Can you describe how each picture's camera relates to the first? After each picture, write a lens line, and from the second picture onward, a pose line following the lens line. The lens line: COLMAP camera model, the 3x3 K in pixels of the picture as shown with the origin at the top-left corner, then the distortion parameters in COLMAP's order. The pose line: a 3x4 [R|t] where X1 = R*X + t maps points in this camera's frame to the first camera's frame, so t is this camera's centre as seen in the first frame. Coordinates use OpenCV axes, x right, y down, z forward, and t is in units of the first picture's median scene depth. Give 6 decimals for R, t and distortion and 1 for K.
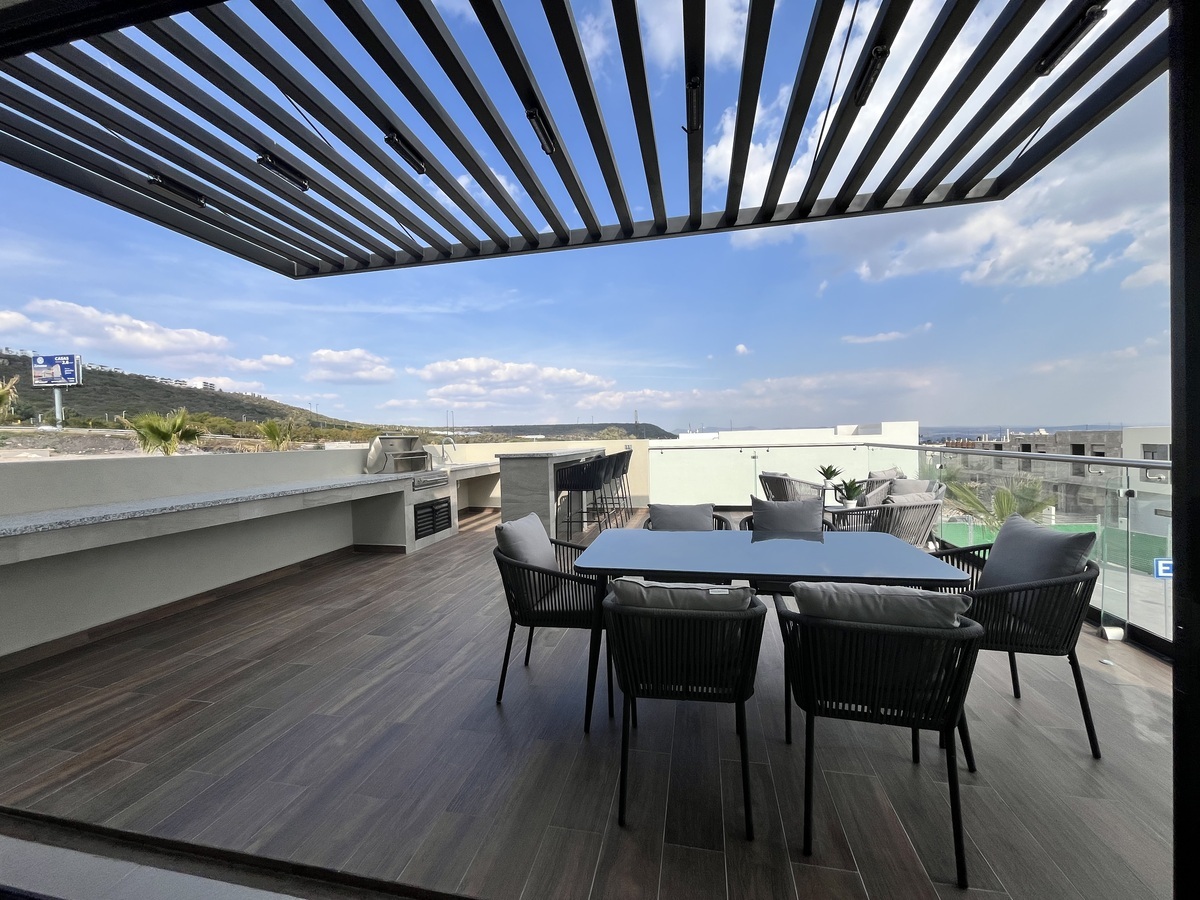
lens RADIAL K [[483.9, 0, 609.3], [0, 483.9, 450.5], [0, 0, 1]] dist [-0.009507, -0.001166]
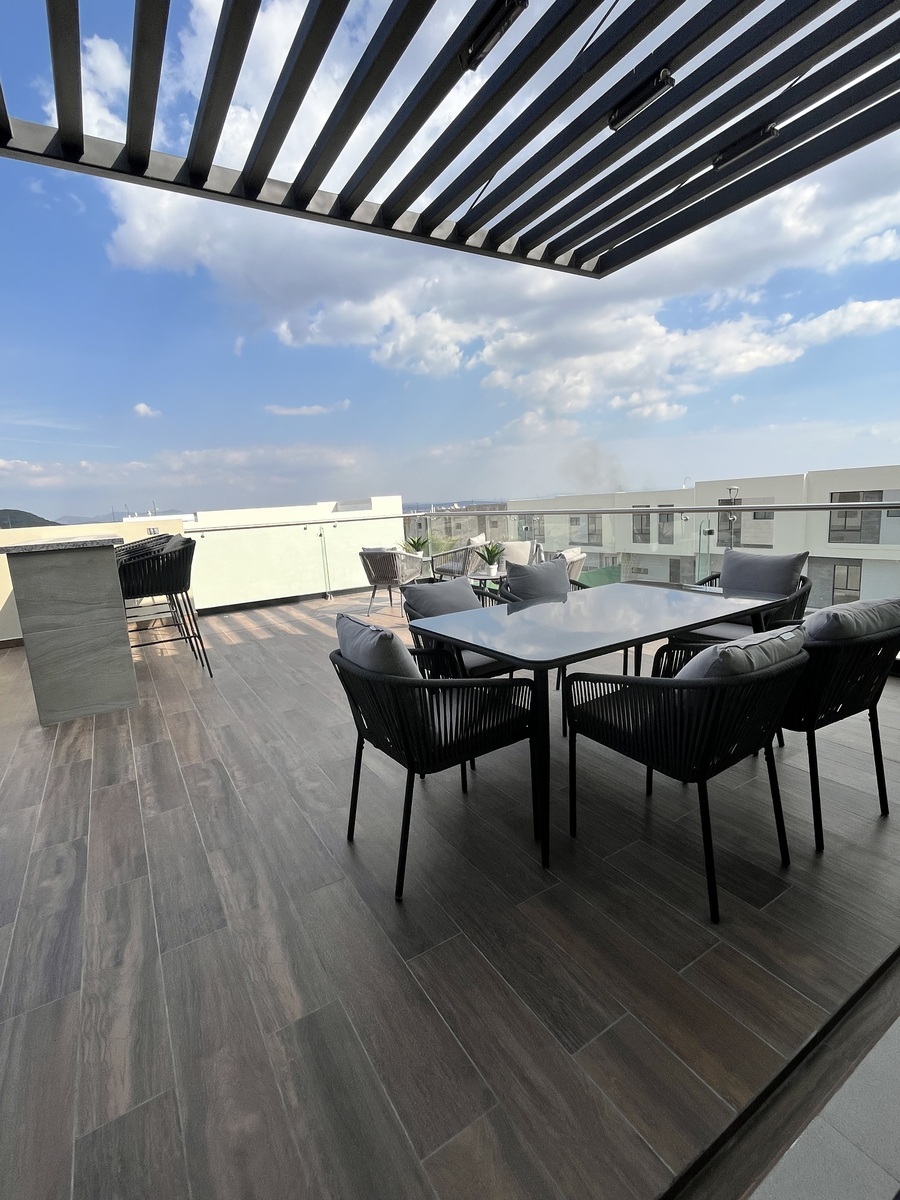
lens RADIAL K [[551.9, 0, 449.8], [0, 551.9, 603.4], [0, 0, 1]] dist [-0.004032, 0.000896]
pose [[0.729627, -0.140270, 0.669305, -0.233857], [0.058882, 0.987988, 0.142870, 0.009692], [-0.681306, -0.064831, 0.729122, 0.164649]]
